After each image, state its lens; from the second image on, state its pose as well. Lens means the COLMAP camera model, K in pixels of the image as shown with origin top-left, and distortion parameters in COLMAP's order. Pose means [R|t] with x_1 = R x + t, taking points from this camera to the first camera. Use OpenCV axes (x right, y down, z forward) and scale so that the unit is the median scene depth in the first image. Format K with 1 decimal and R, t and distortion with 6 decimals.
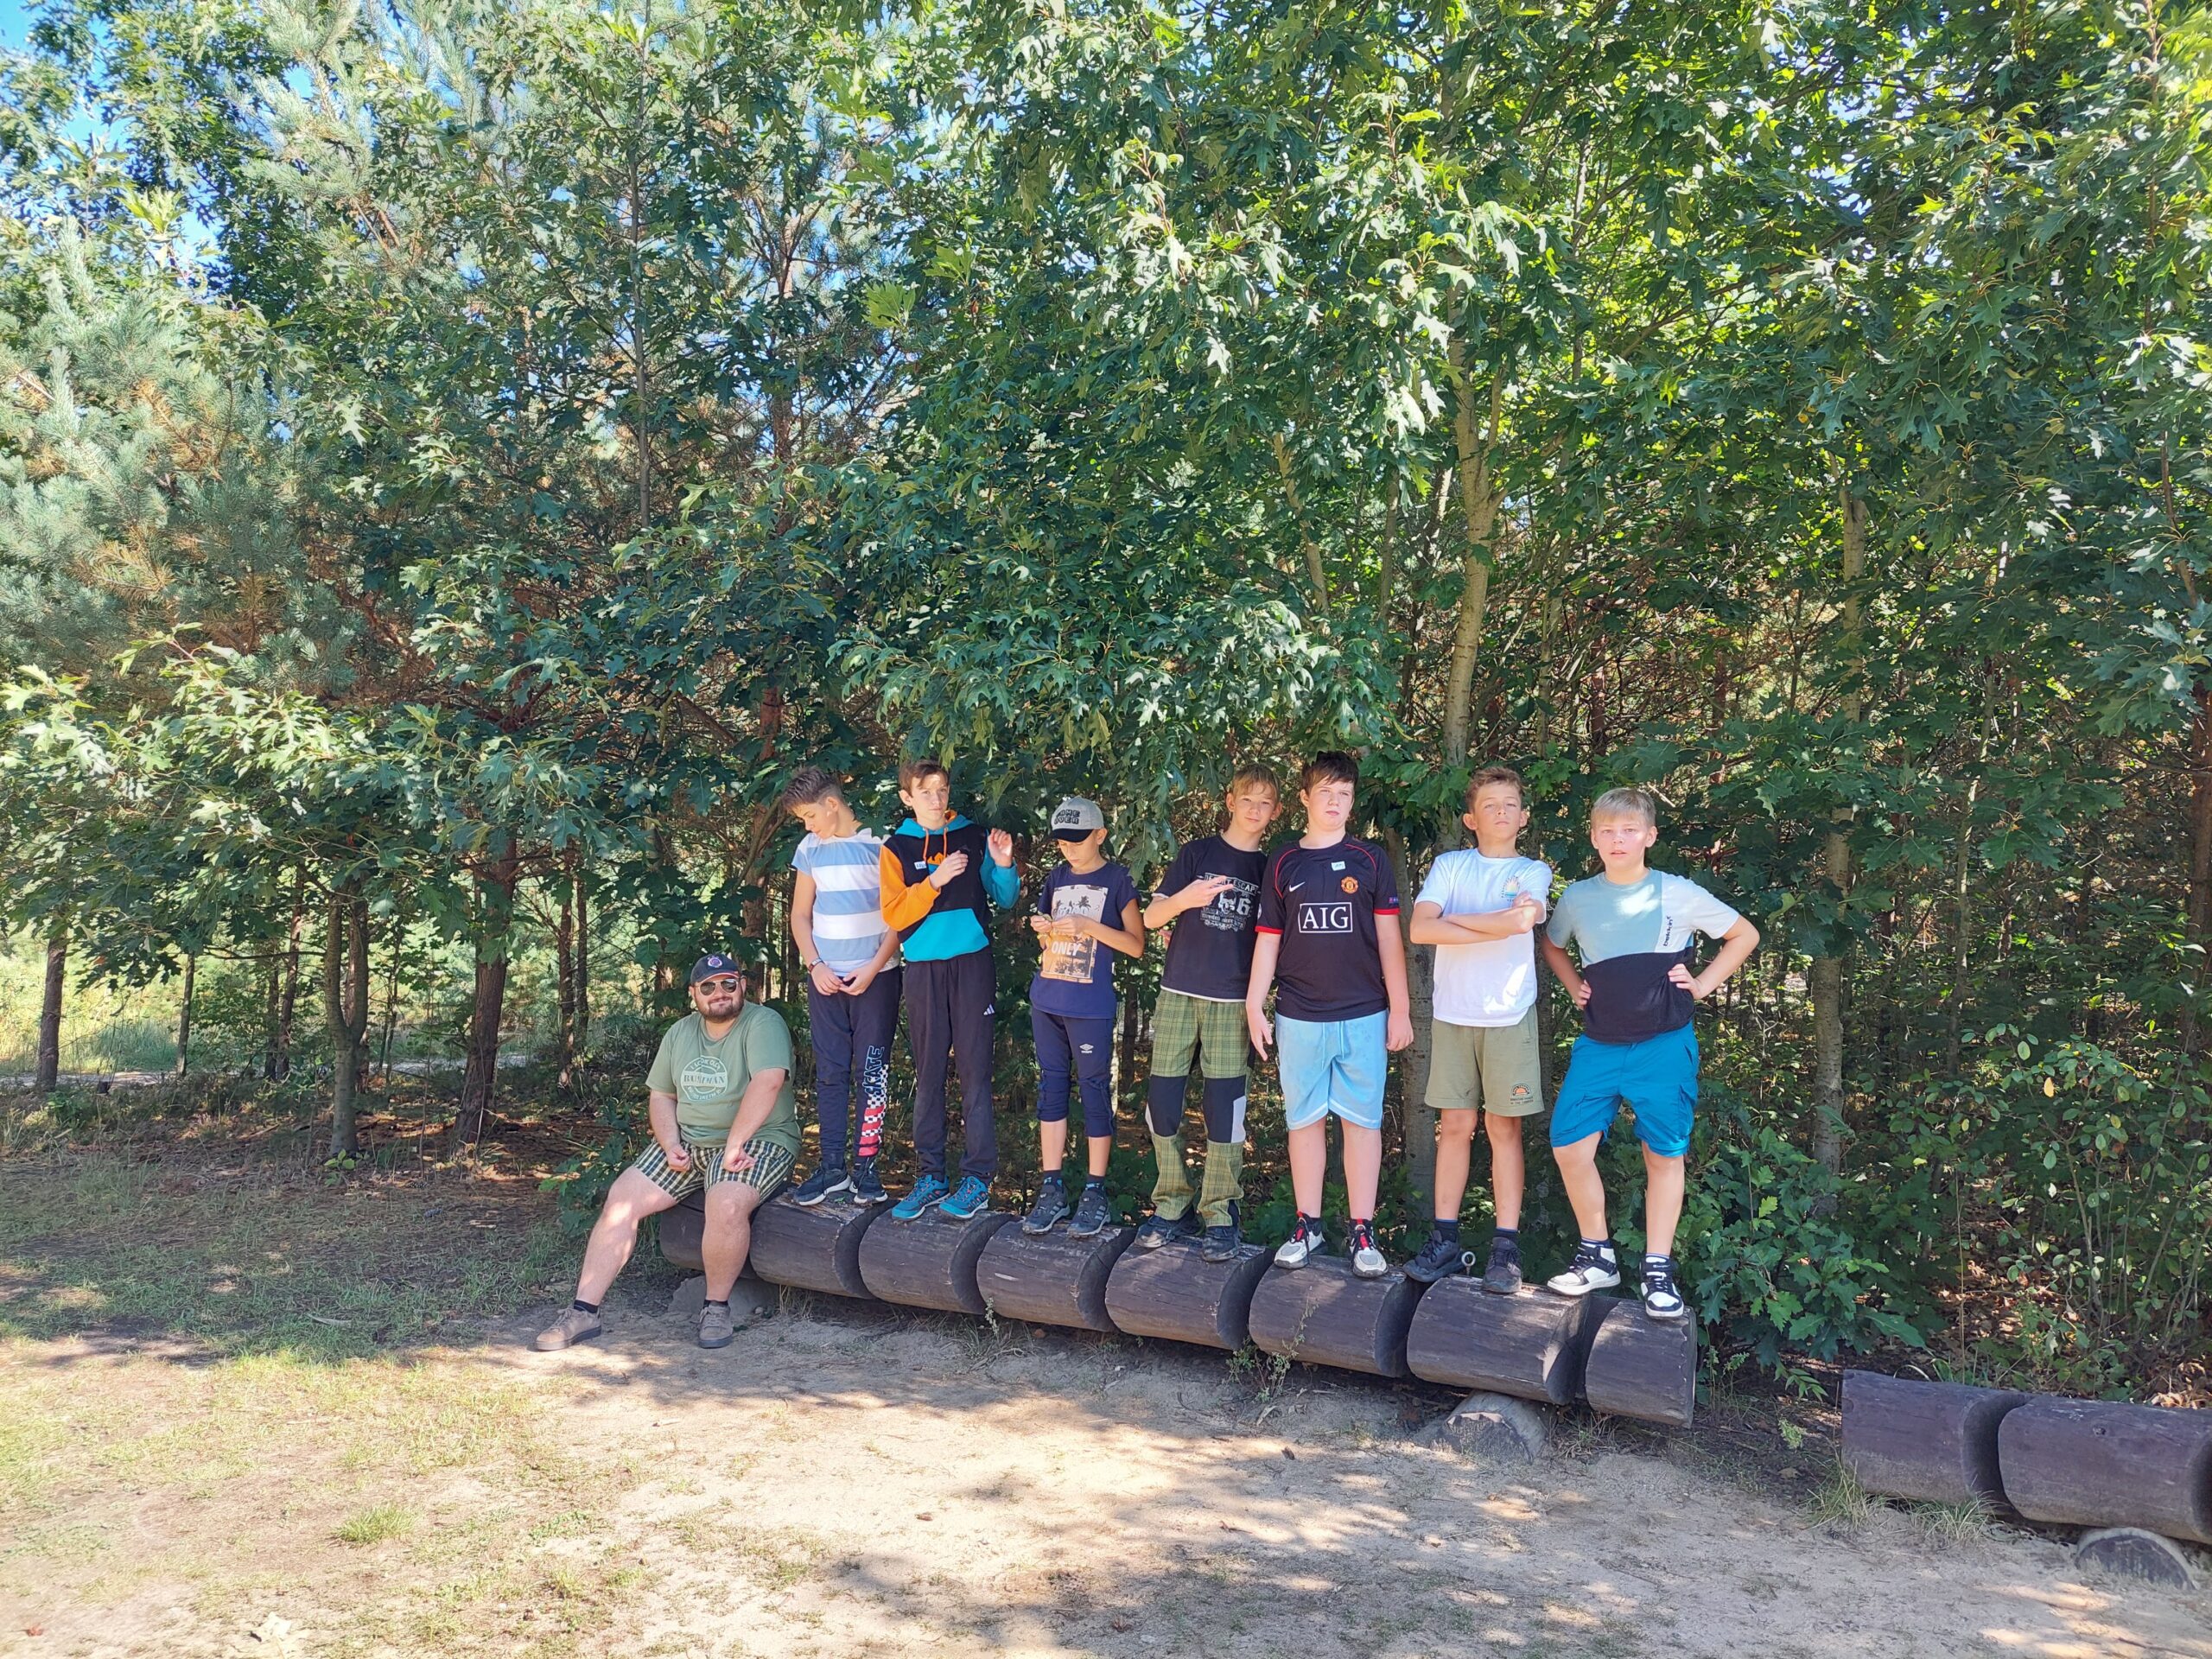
lens RADIAL K [[1530.6, 0, 1106.0], [0, 1530.6, 829.5], [0, 0, 1]] dist [-0.029613, 0.002411]
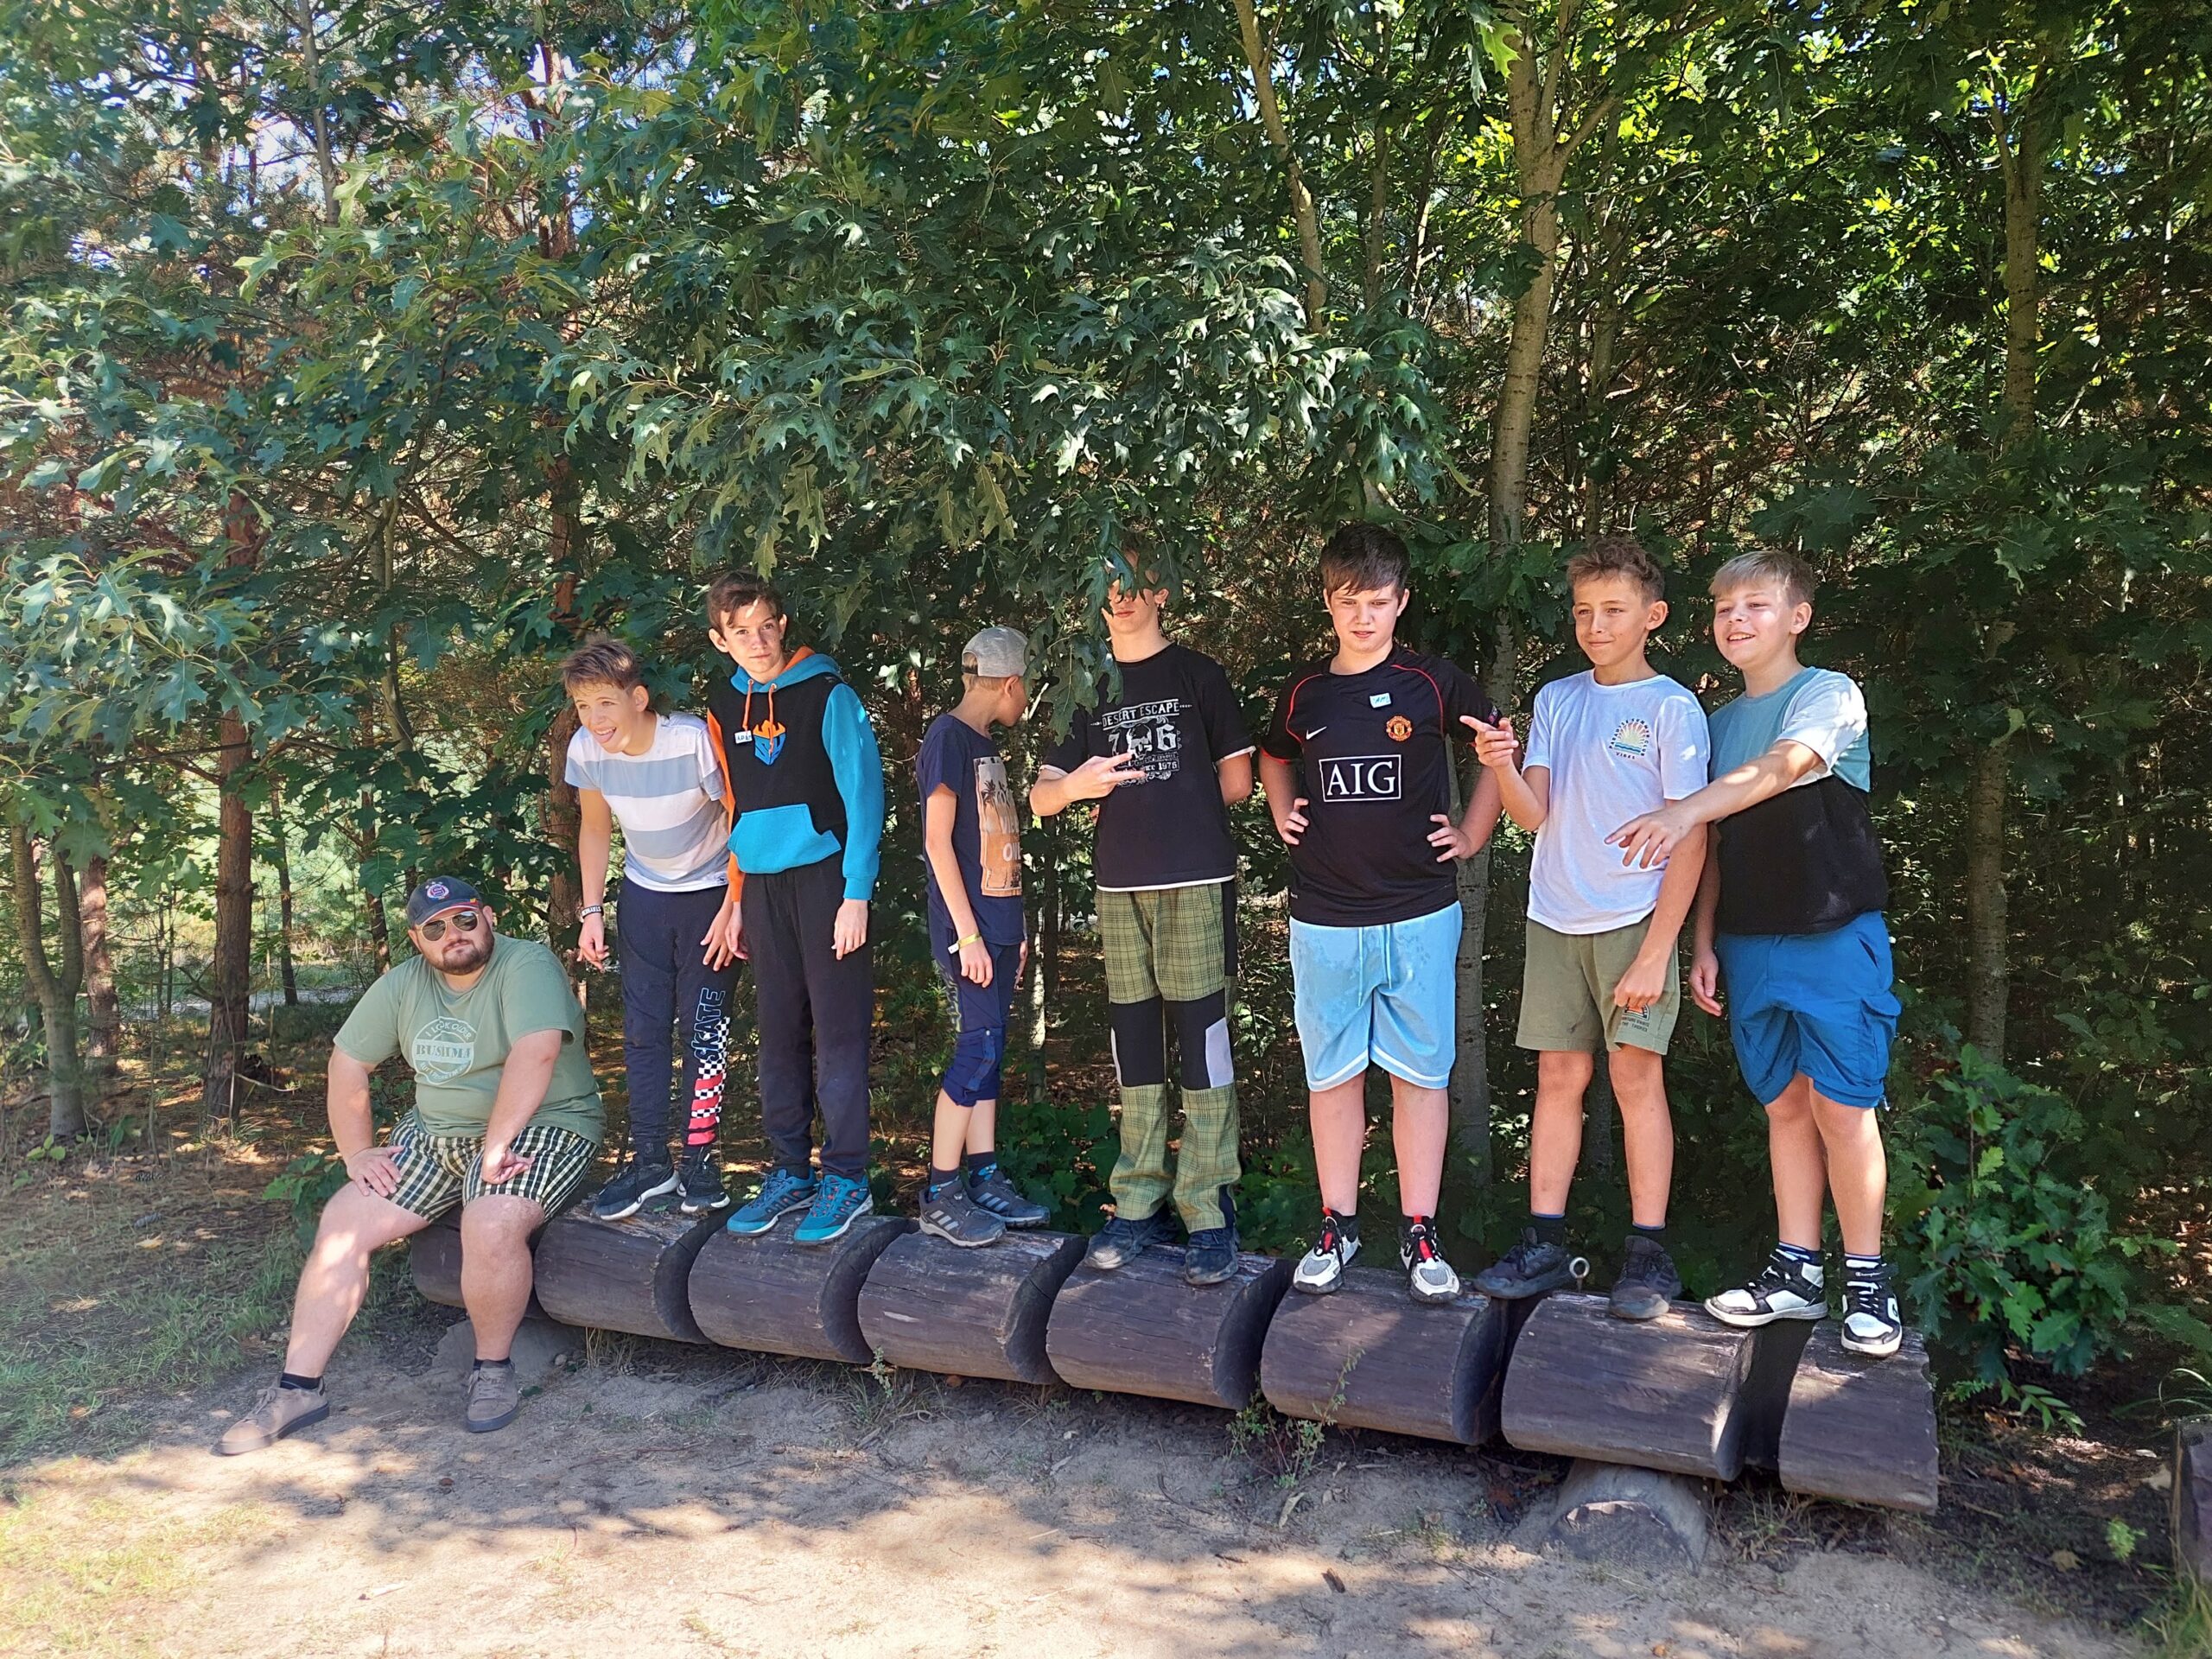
lens RADIAL K [[1552.2, 0, 1227.0], [0, 1552.2, 842.3], [0, 0, 1]] dist [0.022261, -0.024279]
pose [[0.990920, -0.048684, 0.125325, 0.003480], [0.037198, 0.995026, 0.092409, 0.019975], [-0.129201, -0.086908, 0.987803, 0.309733]]
